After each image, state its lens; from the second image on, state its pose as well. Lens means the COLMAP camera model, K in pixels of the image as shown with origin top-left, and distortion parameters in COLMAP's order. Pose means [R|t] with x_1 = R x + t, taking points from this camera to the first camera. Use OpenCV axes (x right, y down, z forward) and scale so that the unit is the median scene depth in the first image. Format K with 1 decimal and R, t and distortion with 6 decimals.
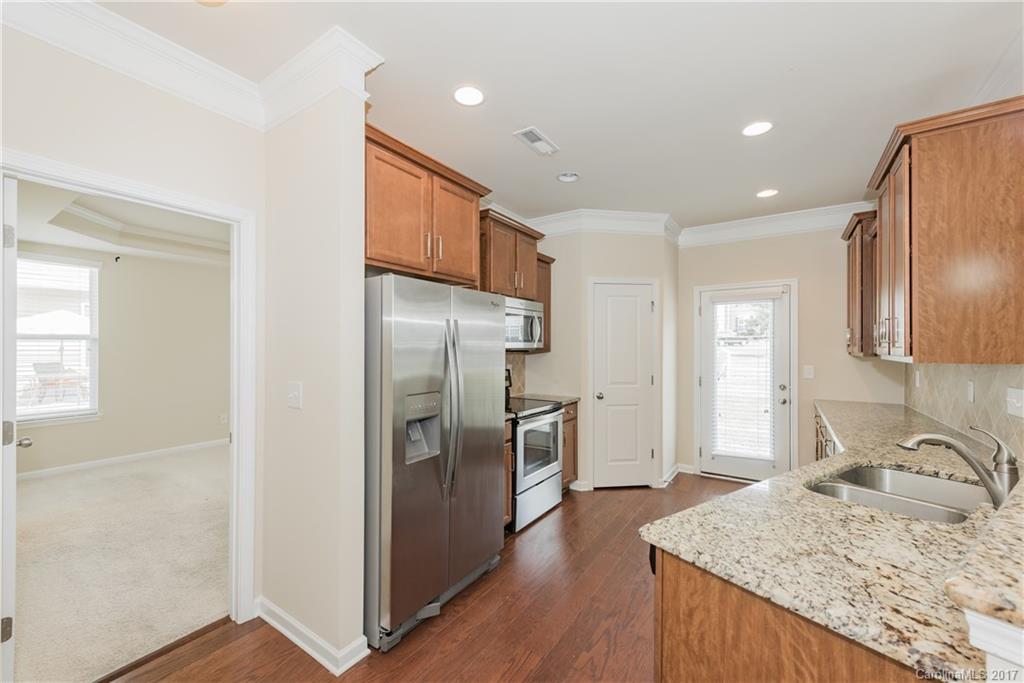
lens RADIAL K [[409.1, 0, 510.0], [0, 409.1, 348.0], [0, 0, 1]] dist [-0.002316, -0.000466]
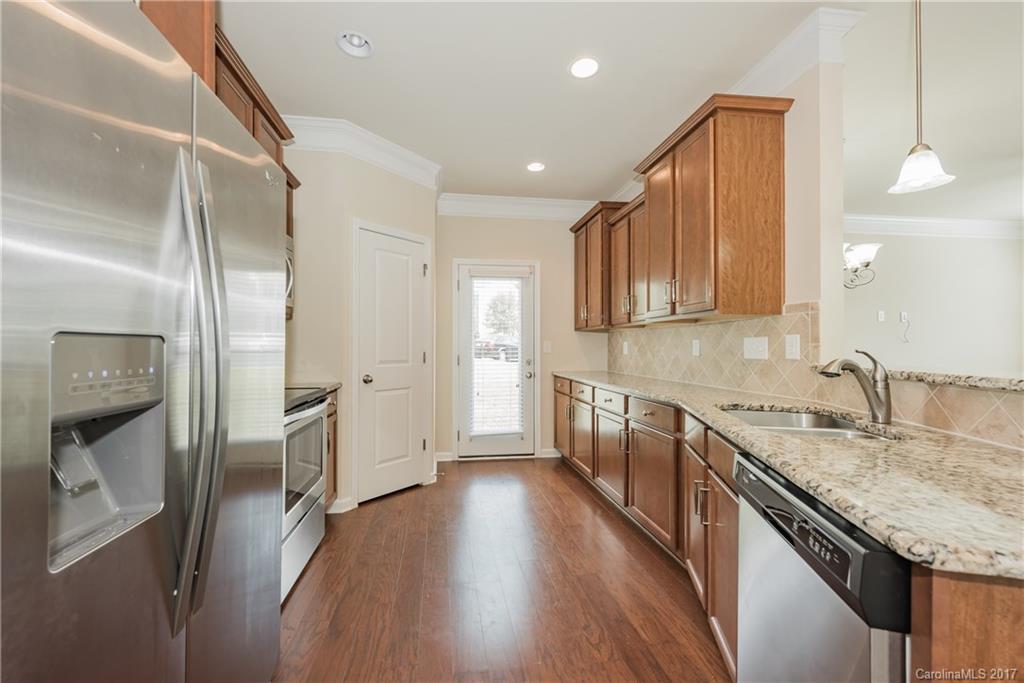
lens RADIAL K [[407.3, 0, 495.9], [0, 407.3, 345.6], [0, 0, 1]] dist [0.017431, -0.000334]
pose [[0.747171, -0.000403, 0.664632, -0.106129], [0.006032, 0.999963, -0.006175, 0.062906], [-0.664605, 0.008623, 0.747146, 0.284740]]
